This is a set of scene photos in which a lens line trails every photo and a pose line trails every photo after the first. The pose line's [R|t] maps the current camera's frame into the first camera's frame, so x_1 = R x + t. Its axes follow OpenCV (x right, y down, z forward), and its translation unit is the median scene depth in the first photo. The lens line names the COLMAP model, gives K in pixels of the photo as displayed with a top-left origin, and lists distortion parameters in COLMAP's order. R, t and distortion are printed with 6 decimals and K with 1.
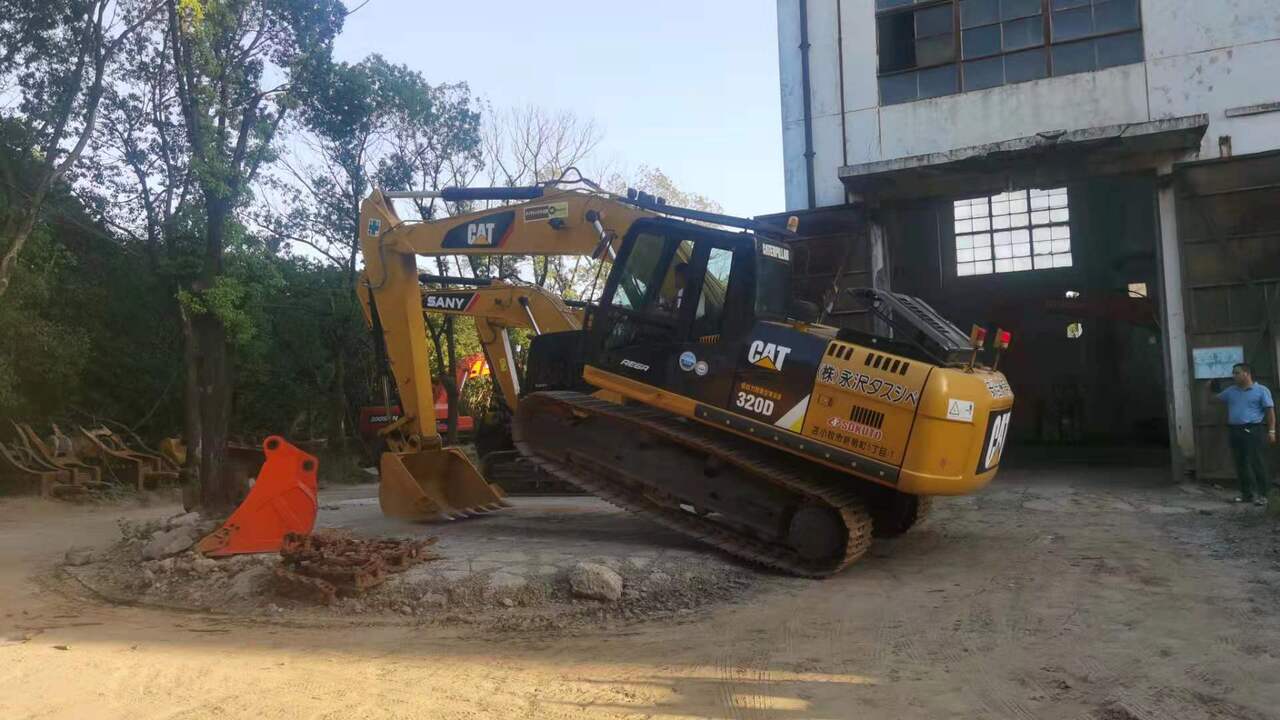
lens RADIAL K [[986.8, 0, 640.0], [0, 986.8, 360.0], [0, 0, 1]] dist [0.001921, 0.000681]
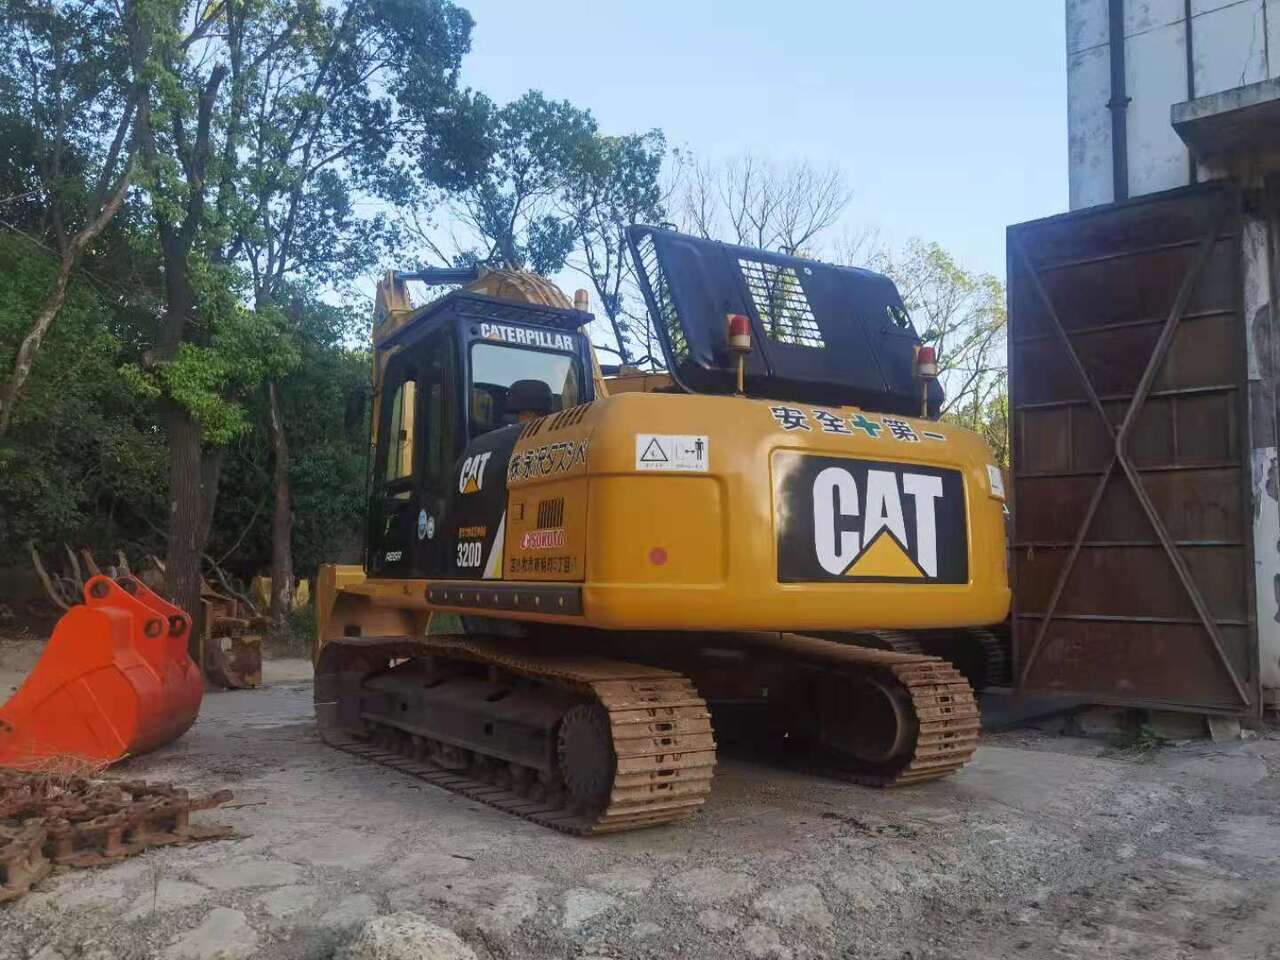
lens RADIAL K [[1115.0, 0, 590.8], [0, 1115.0, 480.3], [0, 0, 1]] dist [0.019286, -0.015828]
pose [[0.951615, 0.020042, -0.306638, 0.073338], [-0.026935, 0.999470, -0.018261, 0.014588], [0.306110, 0.025637, 0.951651, 0.273942]]
